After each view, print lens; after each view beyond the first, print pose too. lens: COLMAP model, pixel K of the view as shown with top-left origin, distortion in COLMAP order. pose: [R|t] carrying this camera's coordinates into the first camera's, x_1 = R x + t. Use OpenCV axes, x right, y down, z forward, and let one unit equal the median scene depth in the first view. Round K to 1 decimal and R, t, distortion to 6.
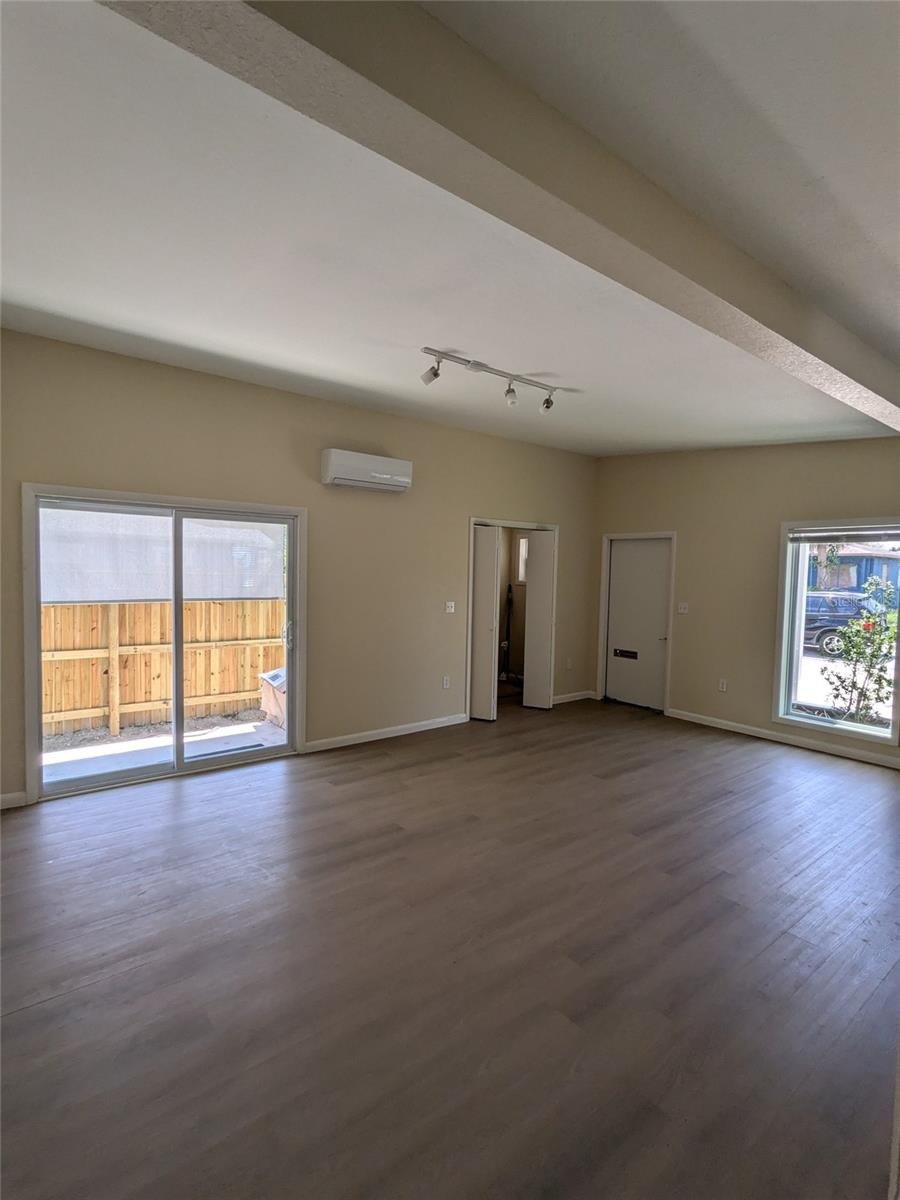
lens RADIAL K [[571.0, 0, 450.0], [0, 571.0, 600.0], [0, 0, 1]] dist [-0.000310, -0.000011]
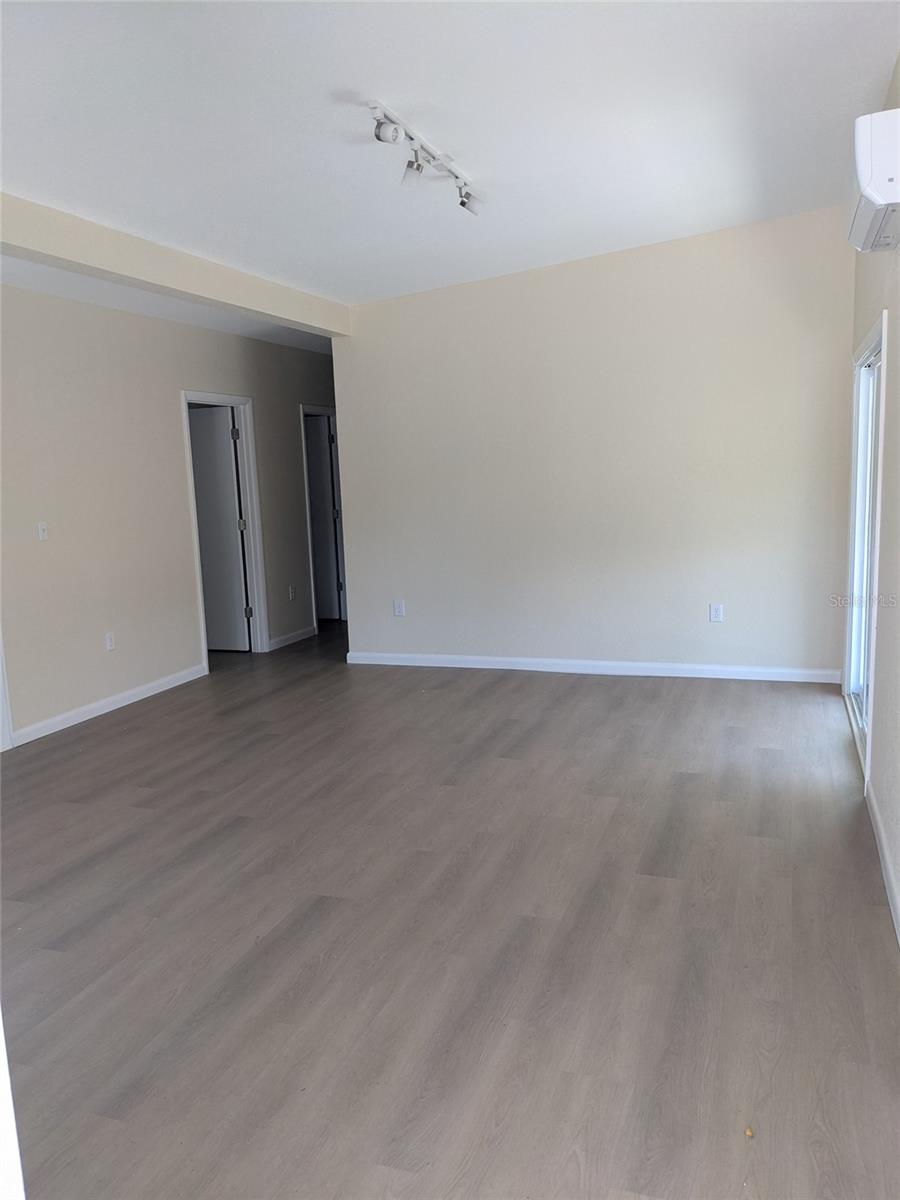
lens RADIAL K [[935.0, 0, 450.0], [0, 935.0, 600.0], [0, 0, 1]] dist [-0.008180, -0.006215]
pose [[-0.837820, 0.095593, -0.537513, 0.725482], [-0.004905, 0.983194, 0.182499, -0.088060], [0.545925, 0.155538, -0.823270, 2.109933]]
